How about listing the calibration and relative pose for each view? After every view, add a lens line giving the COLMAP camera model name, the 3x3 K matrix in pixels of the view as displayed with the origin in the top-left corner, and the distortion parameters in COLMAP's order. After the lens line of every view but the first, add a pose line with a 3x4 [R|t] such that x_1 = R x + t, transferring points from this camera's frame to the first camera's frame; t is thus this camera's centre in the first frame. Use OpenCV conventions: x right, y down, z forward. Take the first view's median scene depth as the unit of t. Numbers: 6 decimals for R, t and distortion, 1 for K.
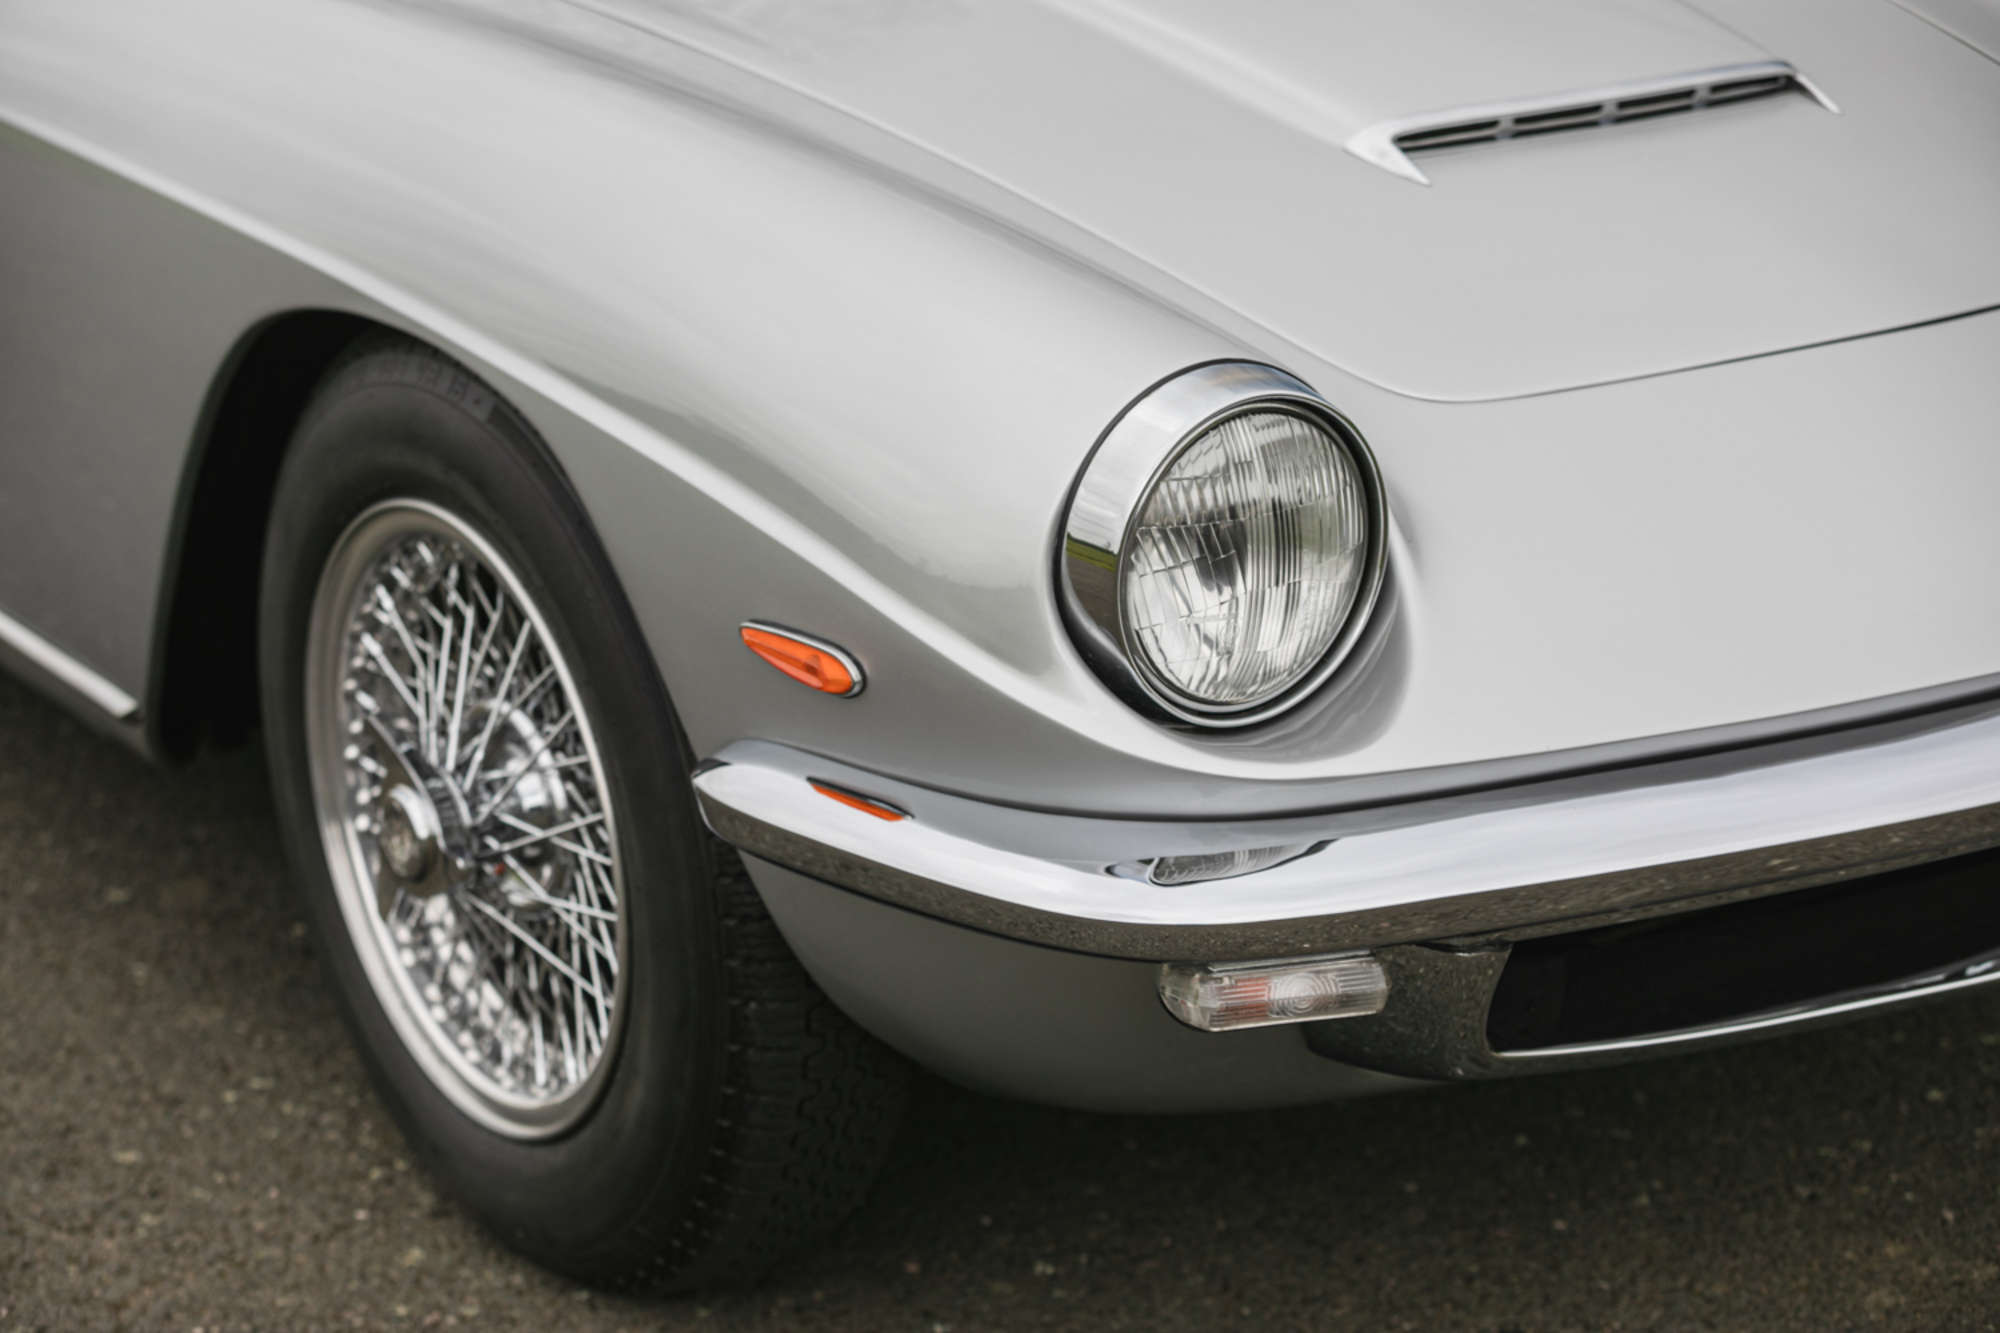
lens RADIAL K [[4151.0, 0, 1000.0], [0, 4151.0, 666.5], [0, 0, 1]] dist [-0.285415, 0.090225]
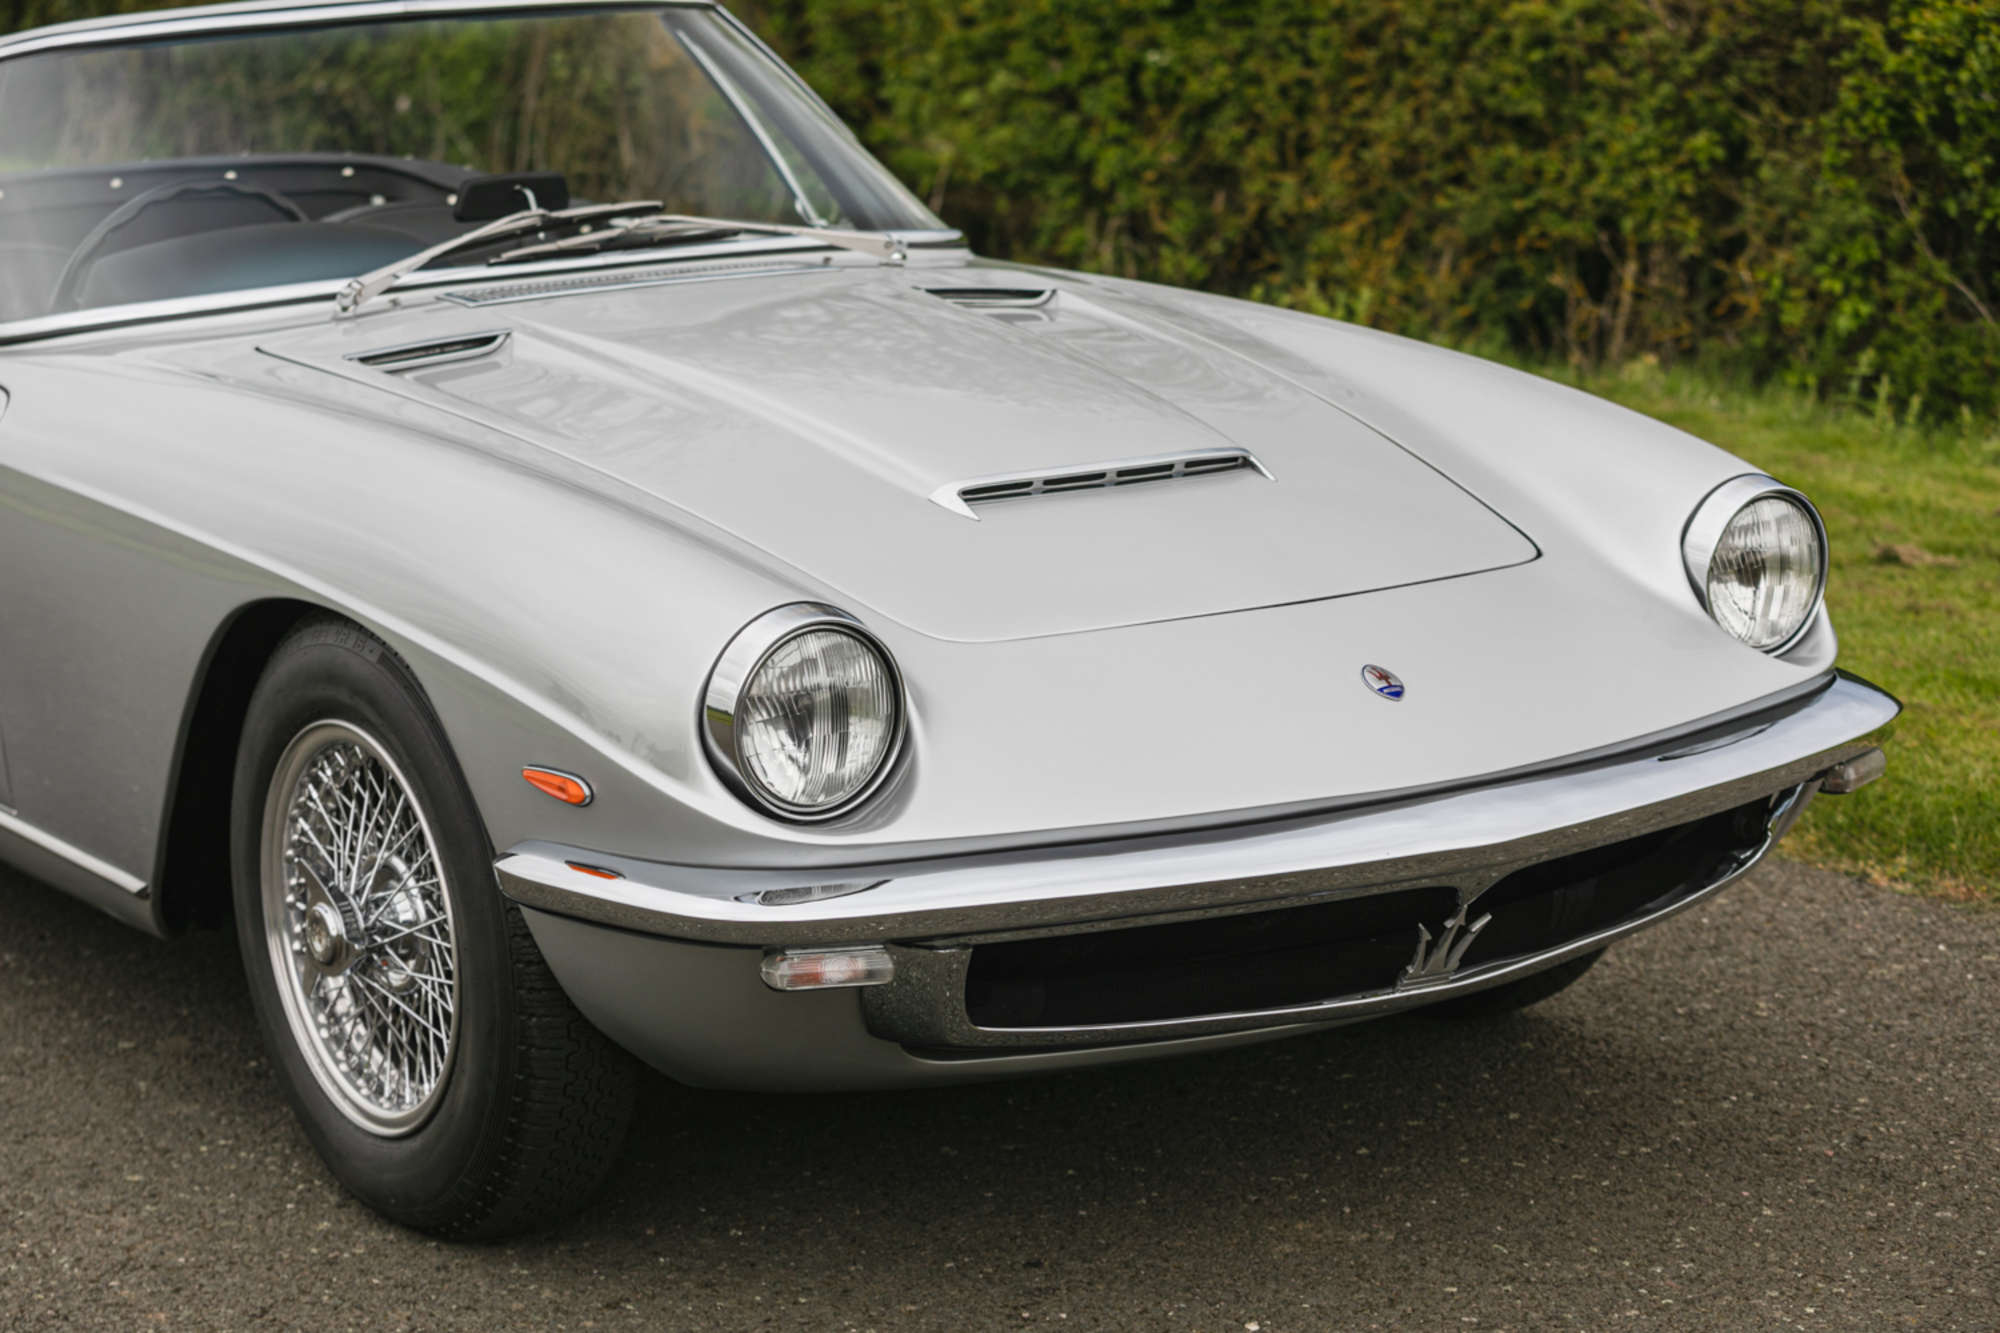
lens RADIAL K [[4192.6, 0, 1000.0], [0, 4192.6, 666.5], [0, 0, 1]] dist [-0.338474, 0.087925]
pose [[0.999966, 0.004467, 0.006945, 0.095538], [-0.003582, 0.992448, -0.122610, 0.125856], [-0.007440, 0.122581, 0.992431, -0.541482]]
